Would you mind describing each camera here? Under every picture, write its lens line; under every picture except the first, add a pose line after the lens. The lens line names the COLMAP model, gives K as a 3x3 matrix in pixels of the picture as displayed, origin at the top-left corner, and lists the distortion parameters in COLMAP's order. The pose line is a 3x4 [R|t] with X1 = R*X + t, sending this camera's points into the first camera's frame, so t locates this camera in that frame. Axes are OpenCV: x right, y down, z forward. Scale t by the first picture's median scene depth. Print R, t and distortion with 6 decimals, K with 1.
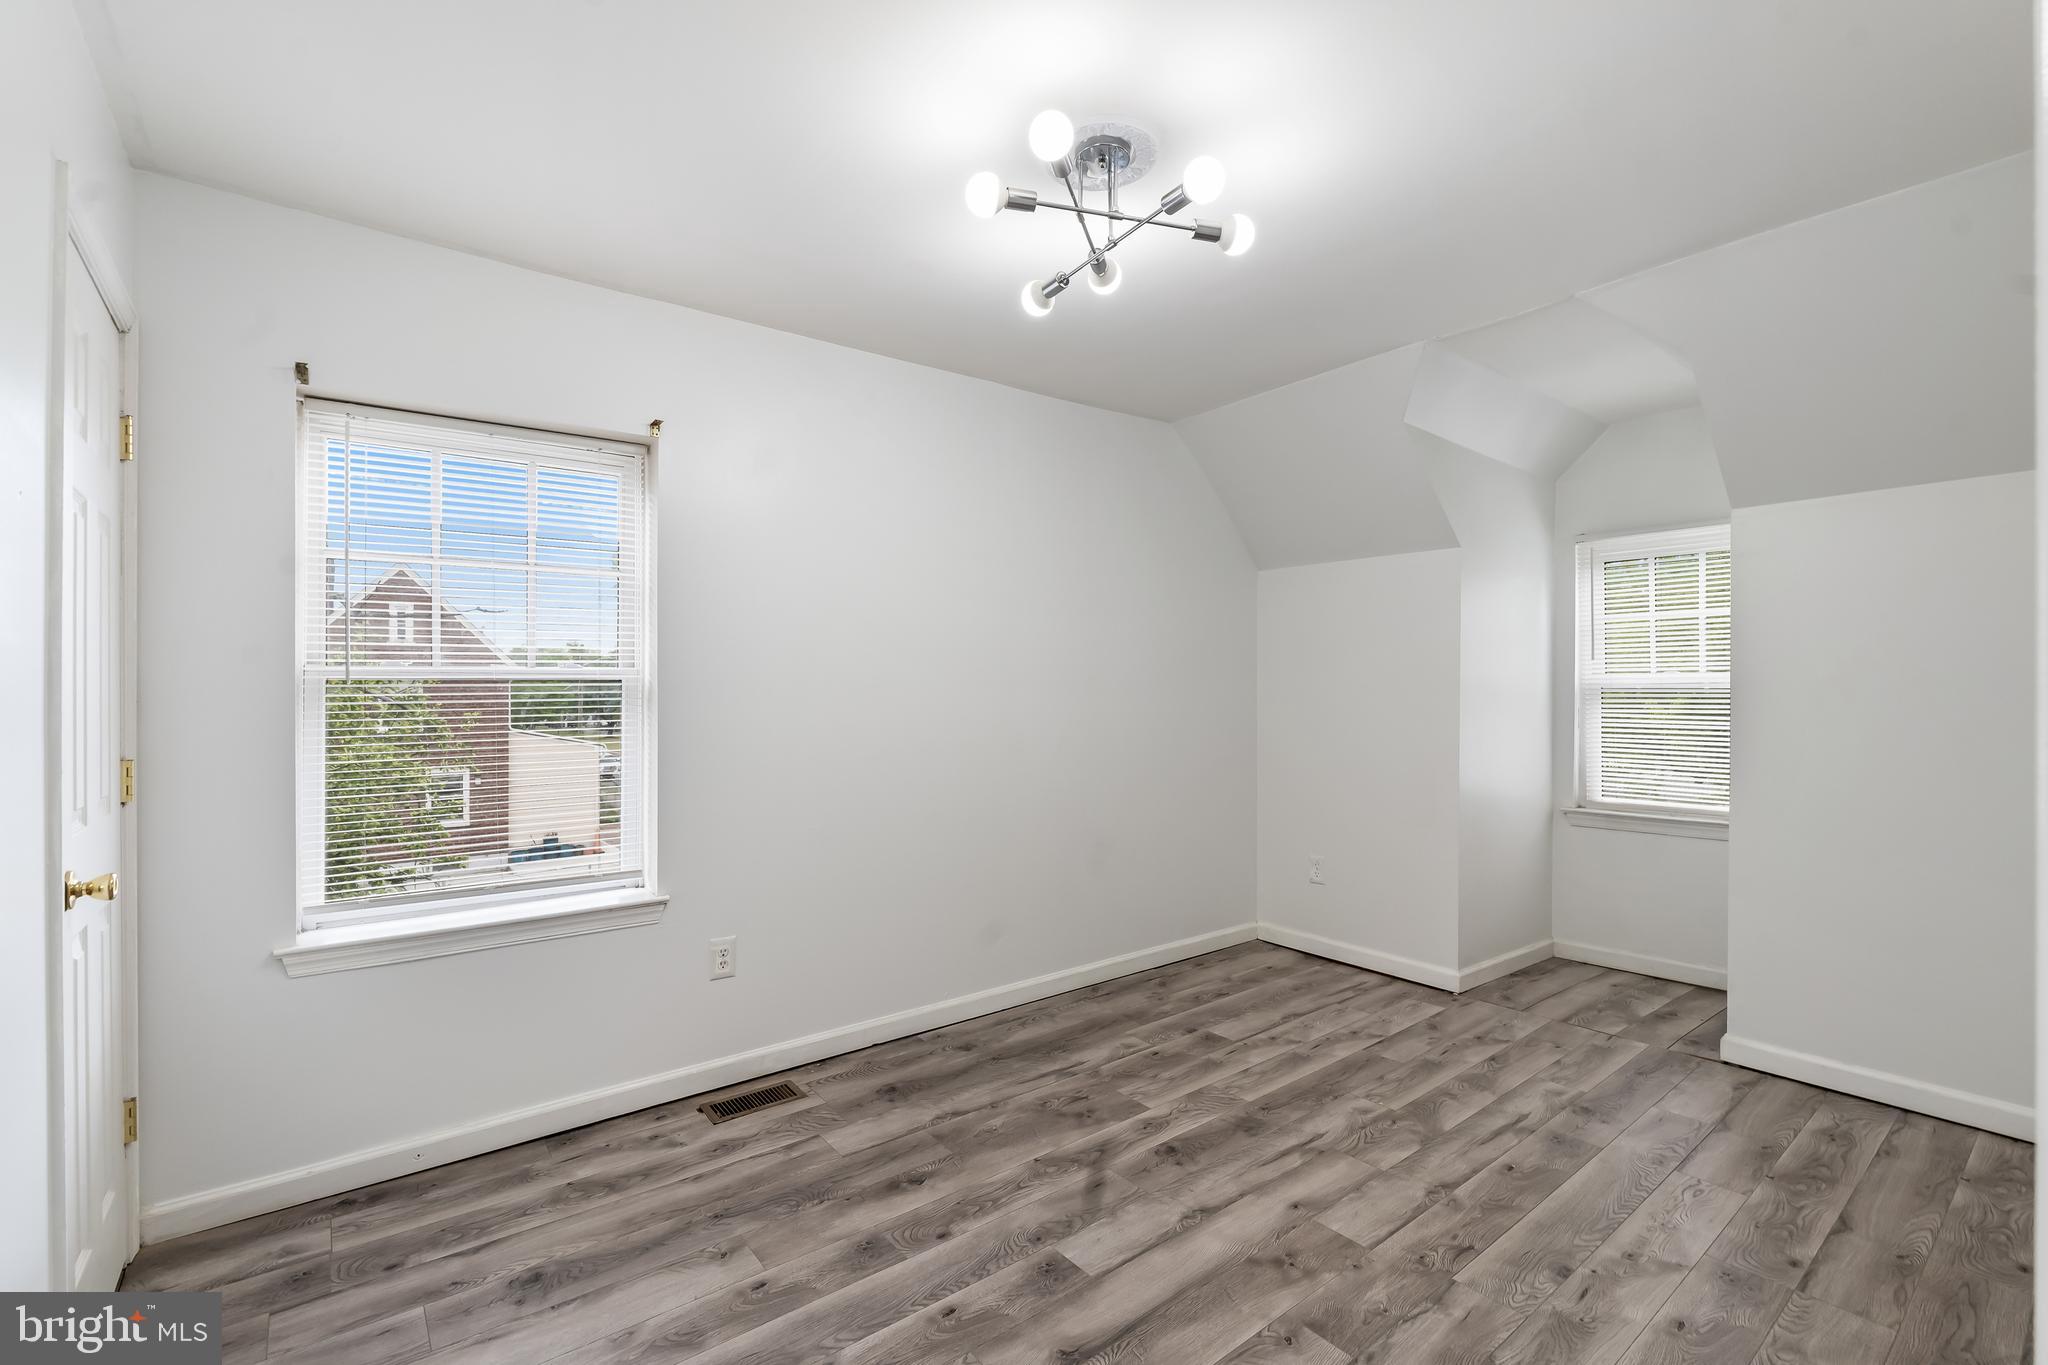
lens RADIAL K [[908.9, 0, 1013.6], [0, 908.9, 680.7], [0, 0, 1]] dist [-0.001143, 0.000526]
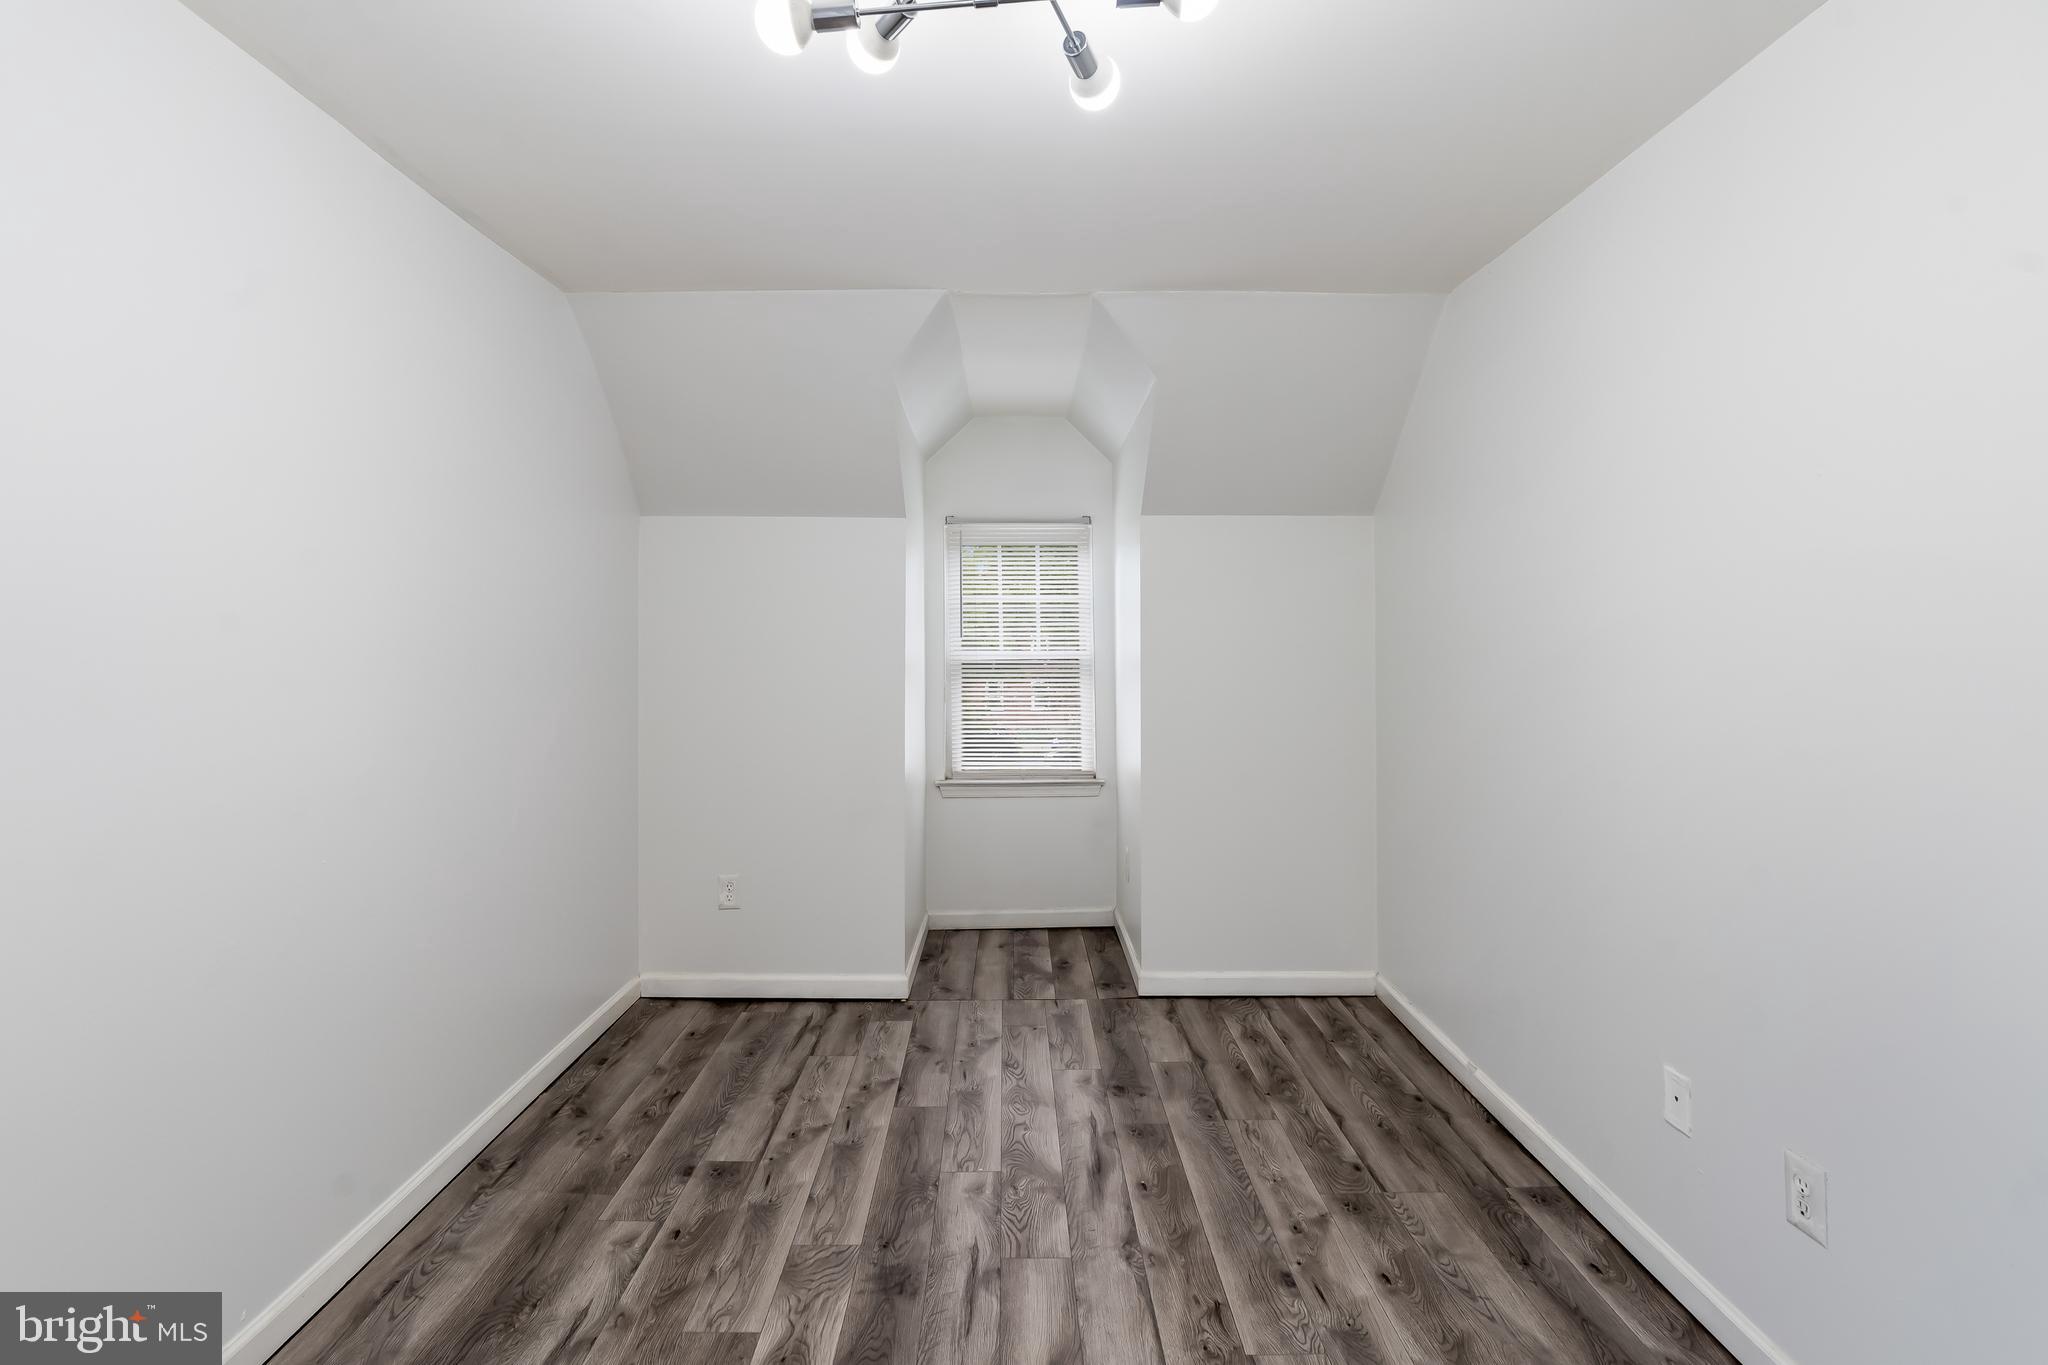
lens RADIAL K [[944.6, 0, 1013.5], [0, 944.6, 618.4], [0, 0, 1]] dist [-0.002759, 0.000304]
pose [[0.605294, 0.023578, 0.795653, -0.317750], [-0.008380, 0.999695, -0.023249, -0.030472], [-0.795958, 0.007405, 0.605306, 0.483373]]
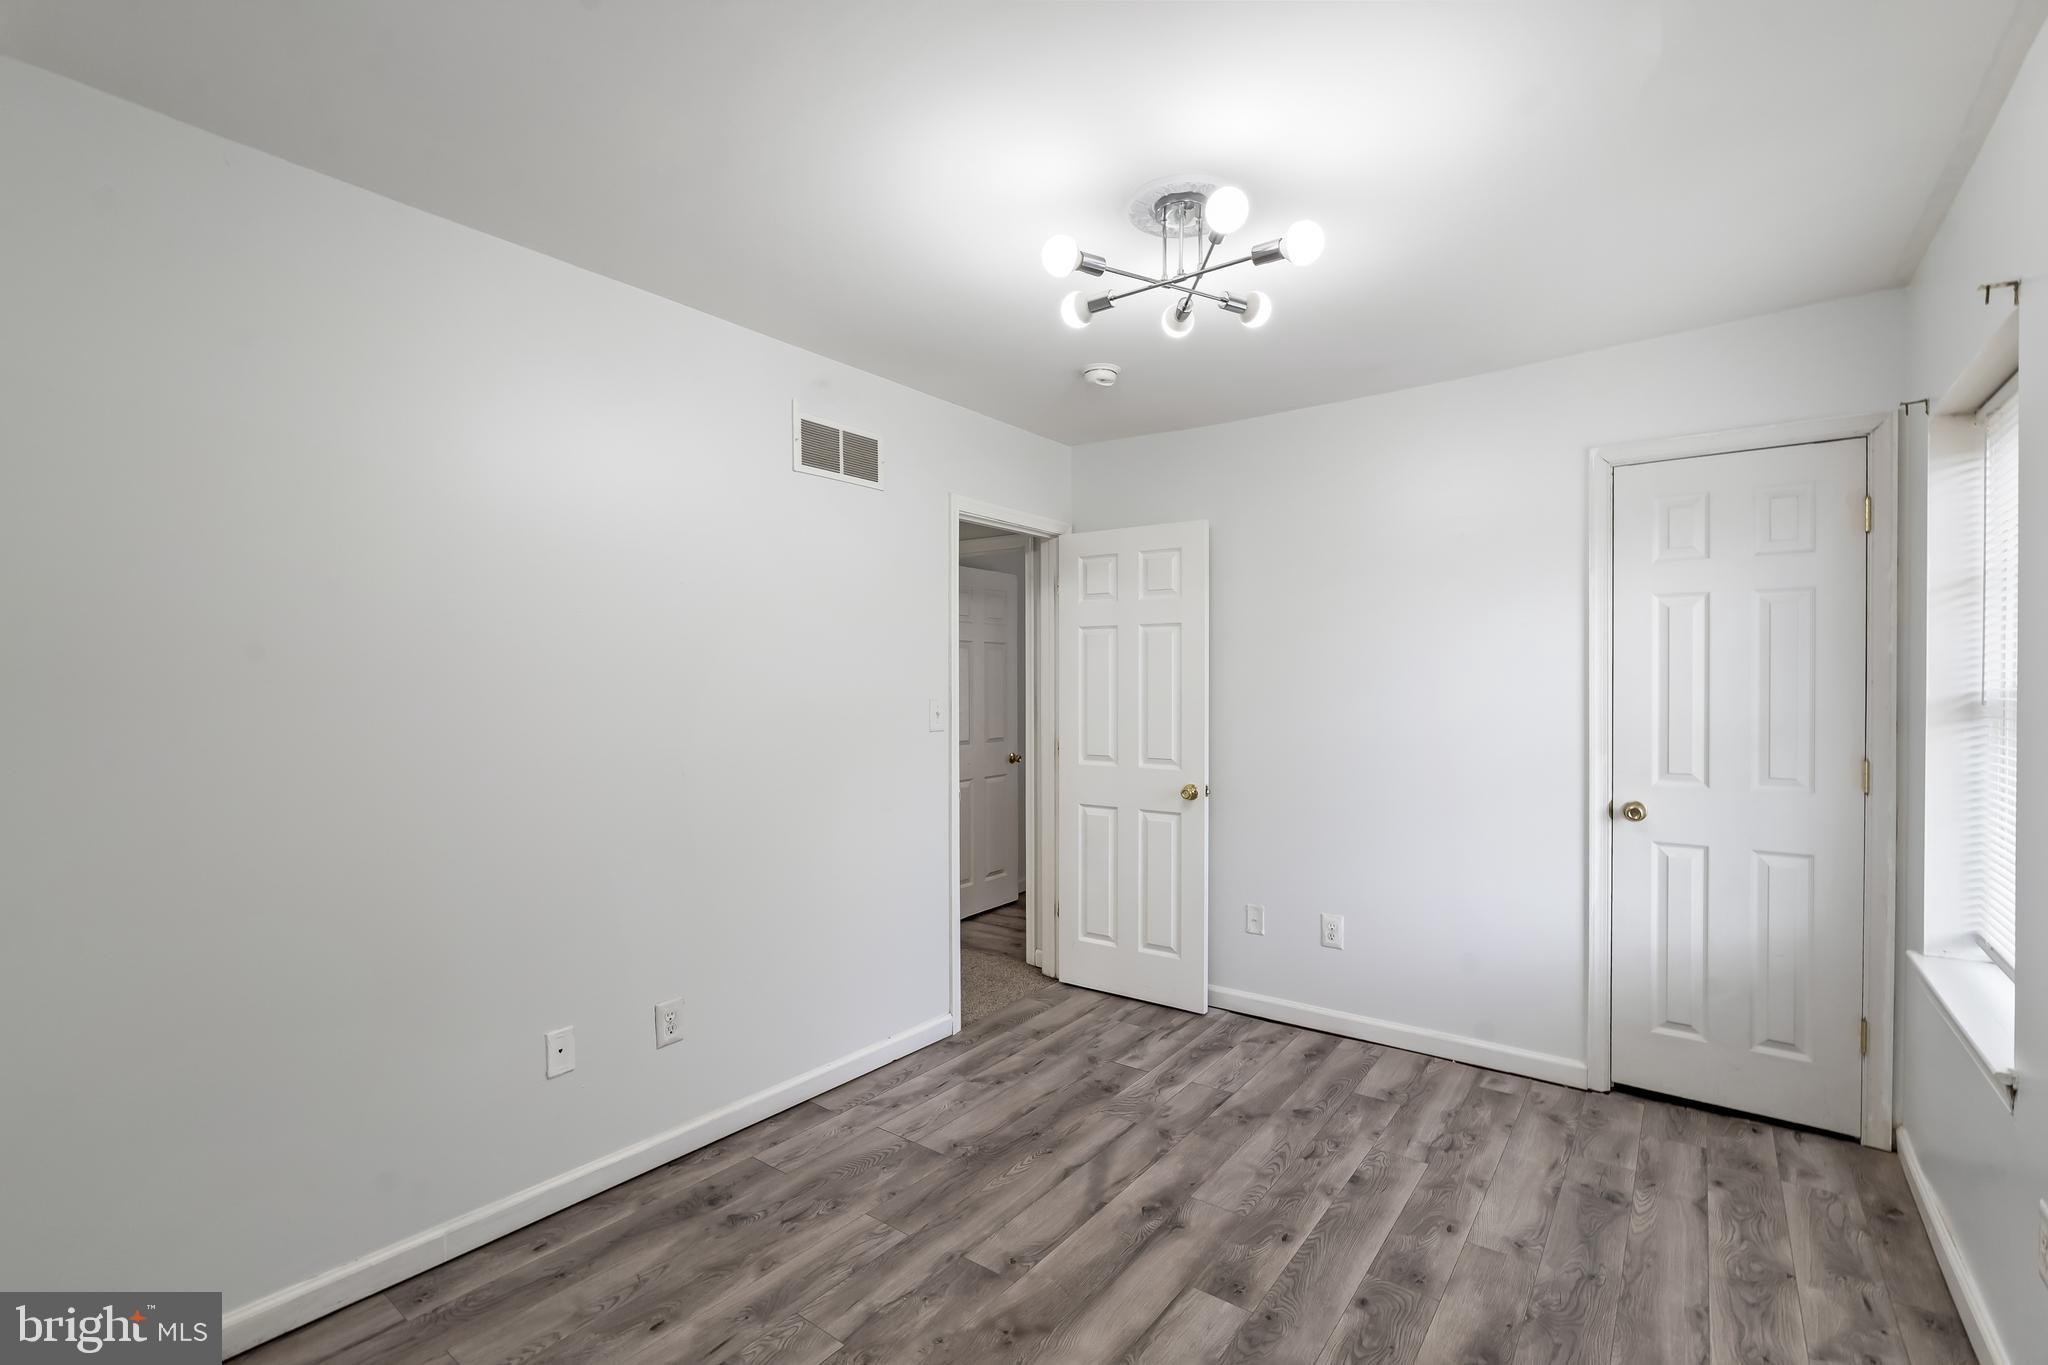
lens RADIAL K [[921.7, 0, 1024.0], [0, 921.7, 673.2], [0, 0, 1]] dist [-0.003417, 0.000475]
pose [[-0.962554, 0.005052, -0.271043, 0.438635], [0.009611, 0.999834, -0.015497, -0.024062], [0.270919, -0.017522, -0.962443, 1.563904]]
